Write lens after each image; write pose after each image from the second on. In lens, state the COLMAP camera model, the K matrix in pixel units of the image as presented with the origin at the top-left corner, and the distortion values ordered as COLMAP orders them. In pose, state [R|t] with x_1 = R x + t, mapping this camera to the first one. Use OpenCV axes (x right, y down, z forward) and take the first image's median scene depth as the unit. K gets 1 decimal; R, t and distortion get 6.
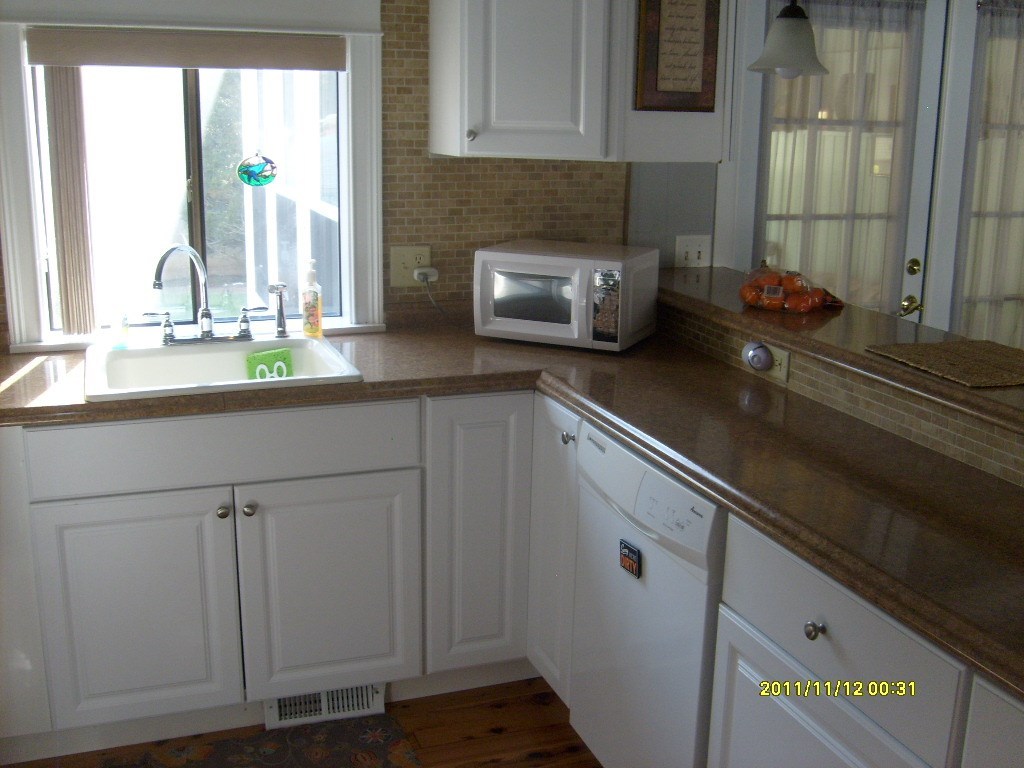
lens RADIAL K [[1093.8, 0, 512.0], [0, 1093.8, 384.0], [0, 0, 1]] dist [-0.181484, 0.255693]
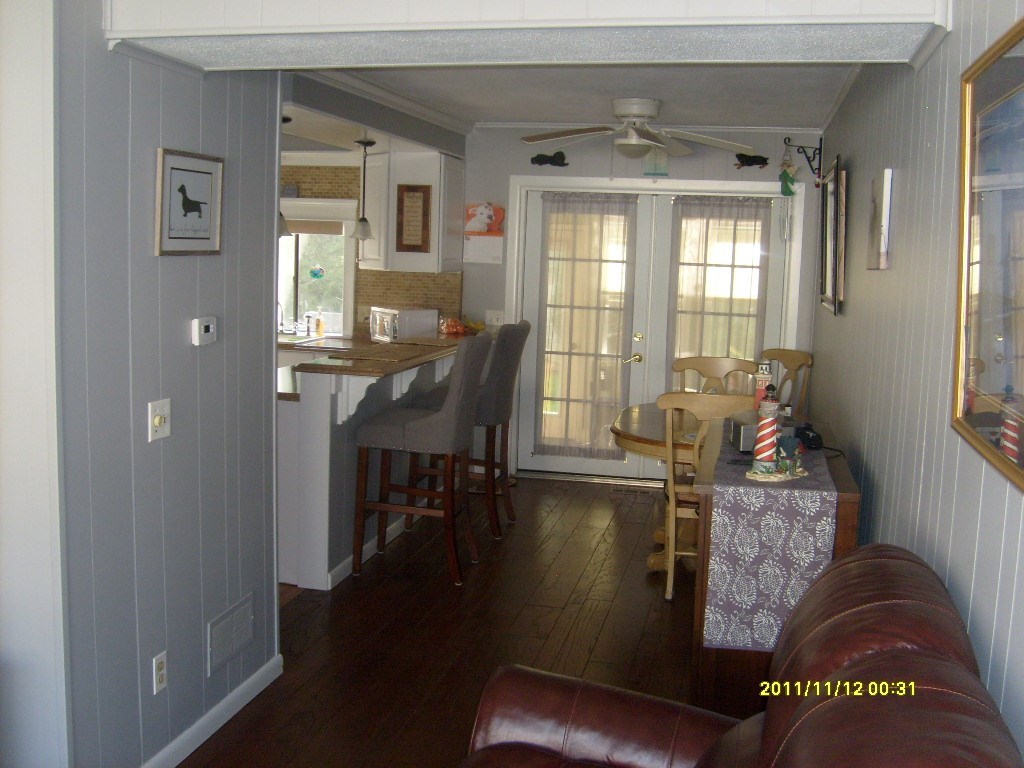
lens RADIAL K [[1093.8, 0, 512.0], [0, 1093.8, 384.0], [0, 0, 1]] dist [-0.181484, 0.255693]
pose [[0.835867, 0.083836, -0.542493, 1.639694], [-0.154426, 0.984269, -0.085830, 0.222115], [0.526763, 0.155518, 0.835664, -0.912041]]
